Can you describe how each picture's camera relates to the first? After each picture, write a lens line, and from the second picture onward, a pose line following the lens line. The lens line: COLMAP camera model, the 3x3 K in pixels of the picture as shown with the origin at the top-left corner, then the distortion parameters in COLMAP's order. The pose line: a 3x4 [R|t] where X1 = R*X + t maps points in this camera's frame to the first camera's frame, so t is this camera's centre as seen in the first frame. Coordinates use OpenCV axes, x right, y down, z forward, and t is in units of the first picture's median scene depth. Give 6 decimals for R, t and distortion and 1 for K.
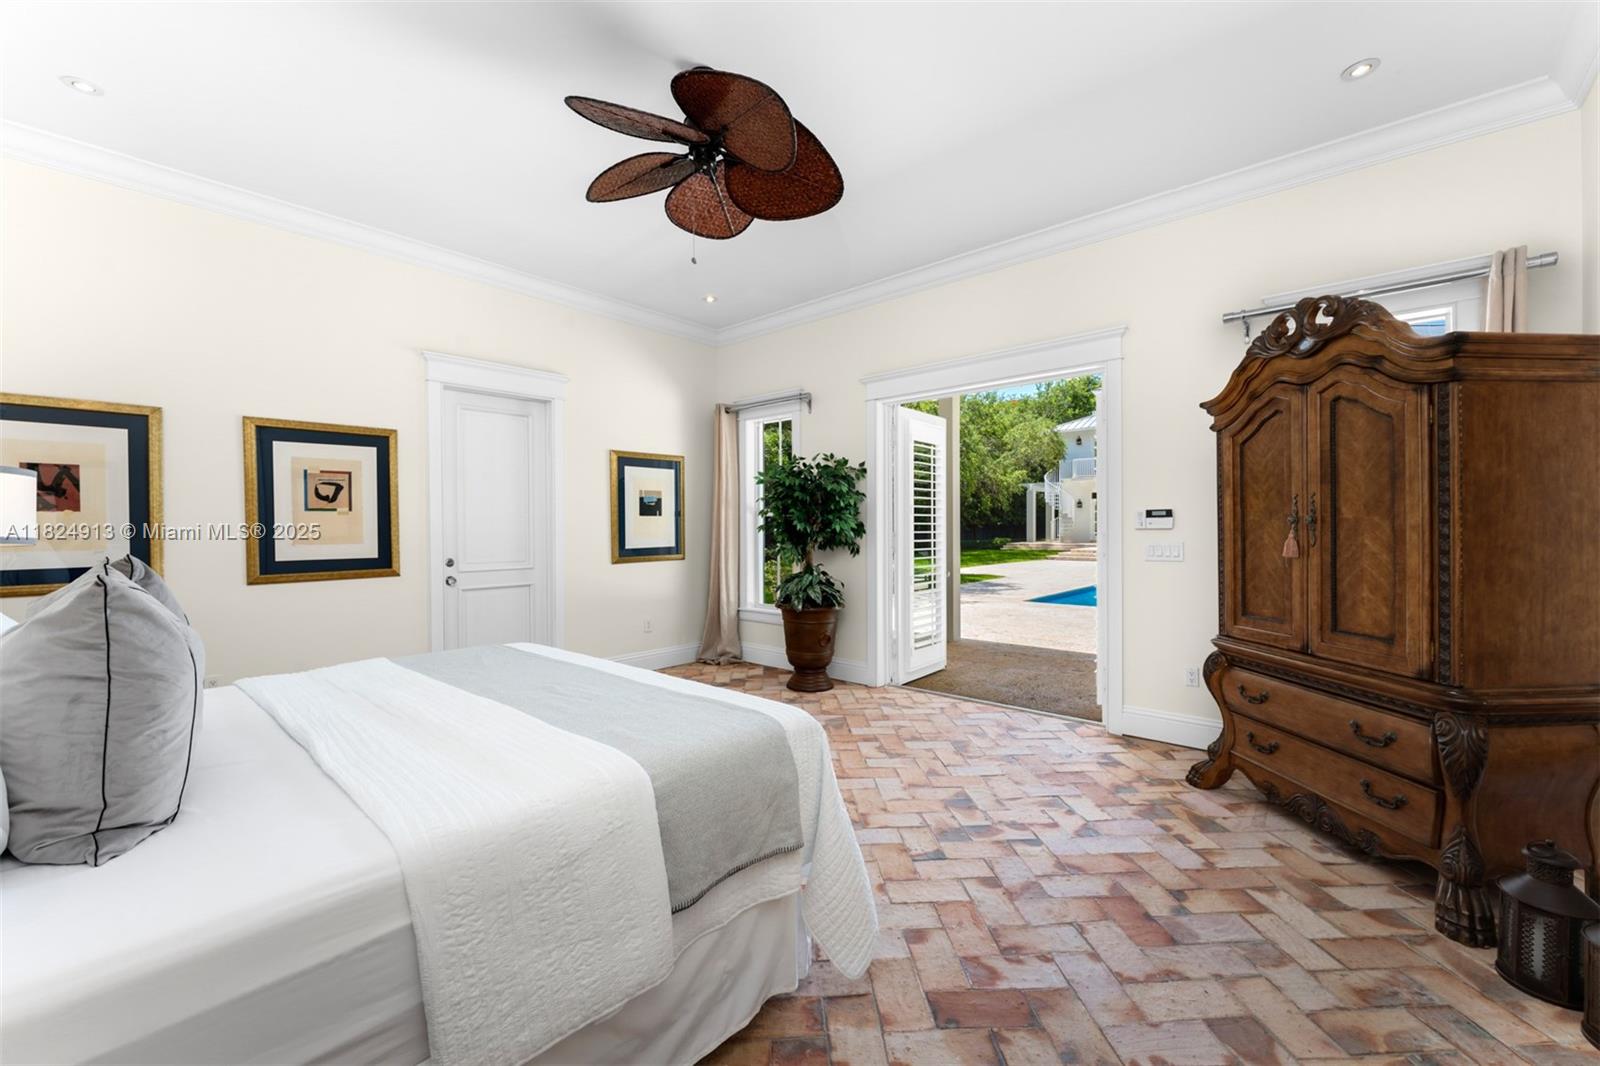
lens RADIAL K [[657.3, 0, 800.0], [0, 657.3, 533.0], [0, 0, 1]] dist [-0.000166, -0.000026]
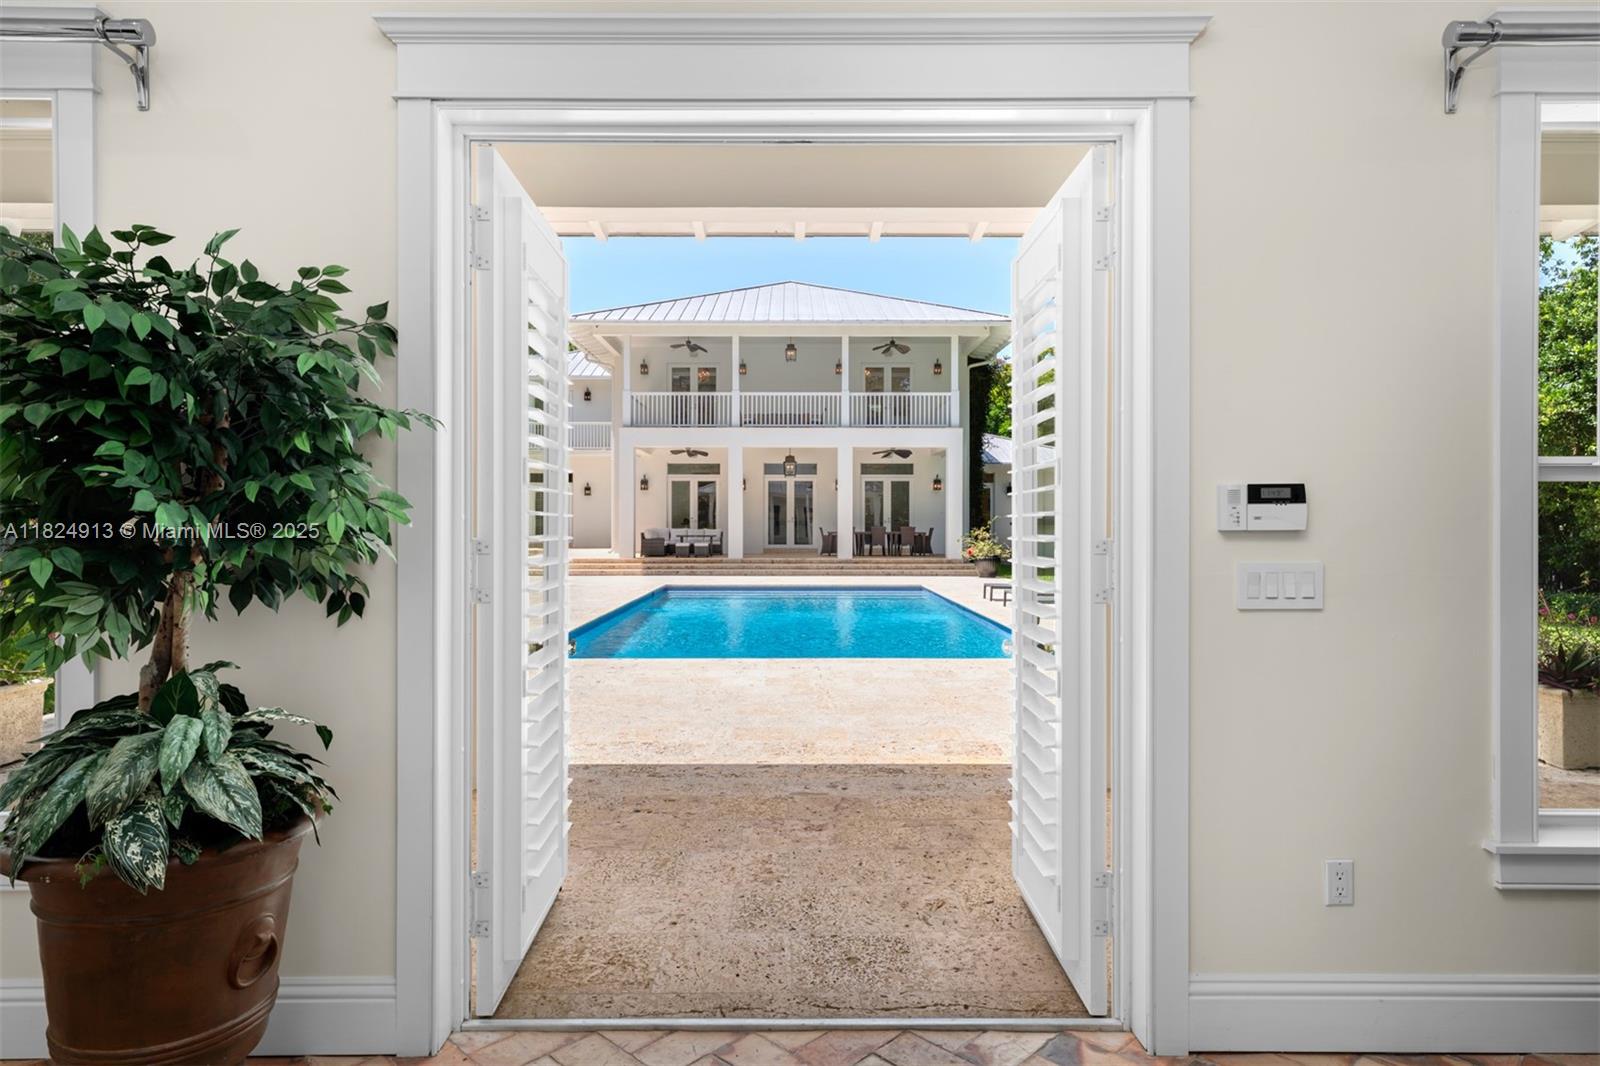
lens RADIAL K [[960.4, 0, 804.2], [0, 960.4, 527.9], [0, 0, 1]] dist [0.001100, 0.000225]
pose [[0.745011, 0.002025, 0.667049, -0.053316], [0.001274, 0.999989, -0.004458, -0.004727], [-0.667051, 0.004171, 0.745000, 0.570974]]
